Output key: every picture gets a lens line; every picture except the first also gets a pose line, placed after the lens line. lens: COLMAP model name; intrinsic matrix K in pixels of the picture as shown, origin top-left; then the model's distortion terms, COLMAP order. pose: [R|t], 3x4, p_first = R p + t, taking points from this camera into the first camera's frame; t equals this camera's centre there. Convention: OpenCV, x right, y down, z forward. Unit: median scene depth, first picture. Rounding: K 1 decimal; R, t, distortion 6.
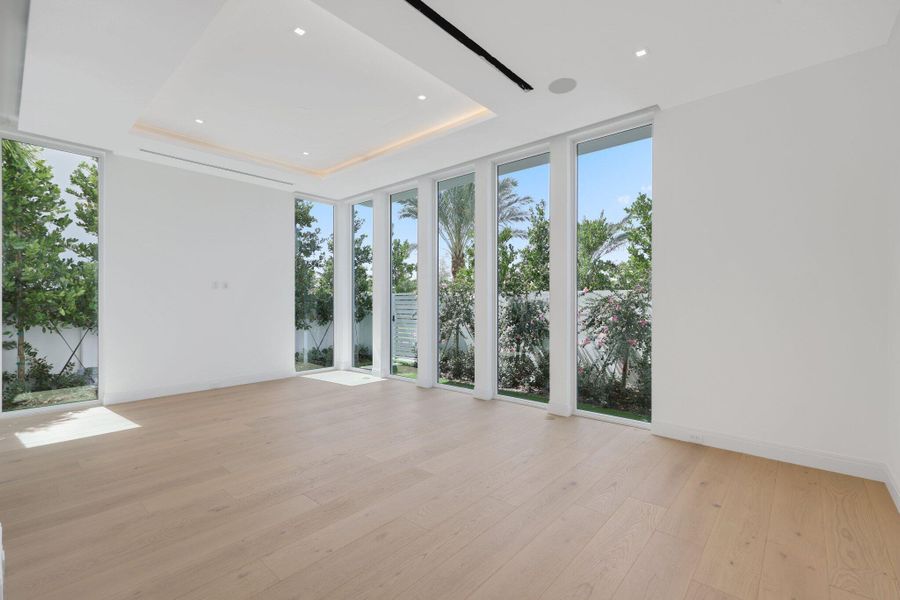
lens RADIAL K [[400.6, 0, 451.5], [0, 400.6, 303.5], [0, 0, 1]] dist [0.004692, 0.000166]
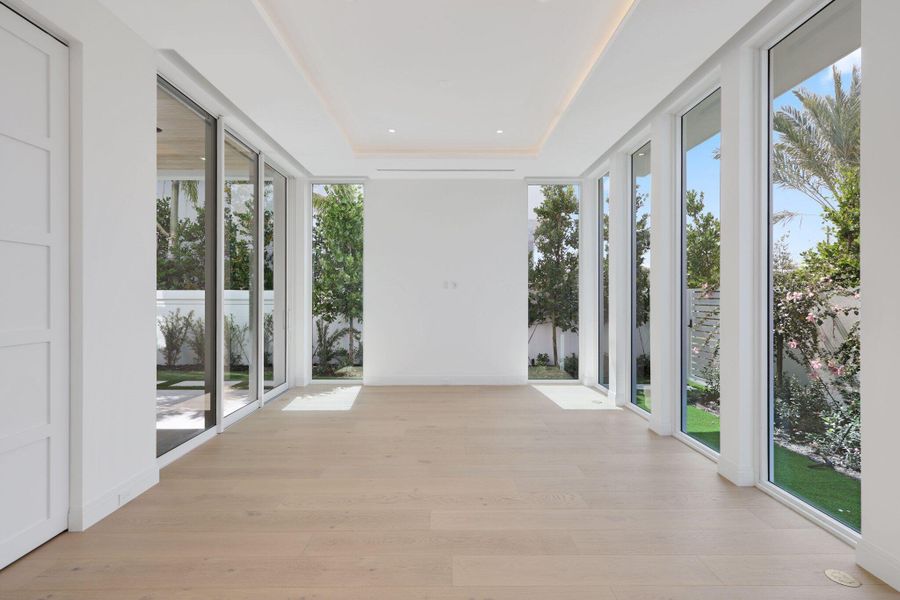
lens RADIAL K [[423.9, 0, 449.6], [0, 423.9, 293.8], [0, 0, 1]] dist [0.008765, -0.000942]
pose [[0.666499, -0.006634, -0.745477, 0.222524], [-0.004804, 0.999901, -0.013193, -0.007723], [0.745491, 0.012375, 0.666401, 0.274480]]
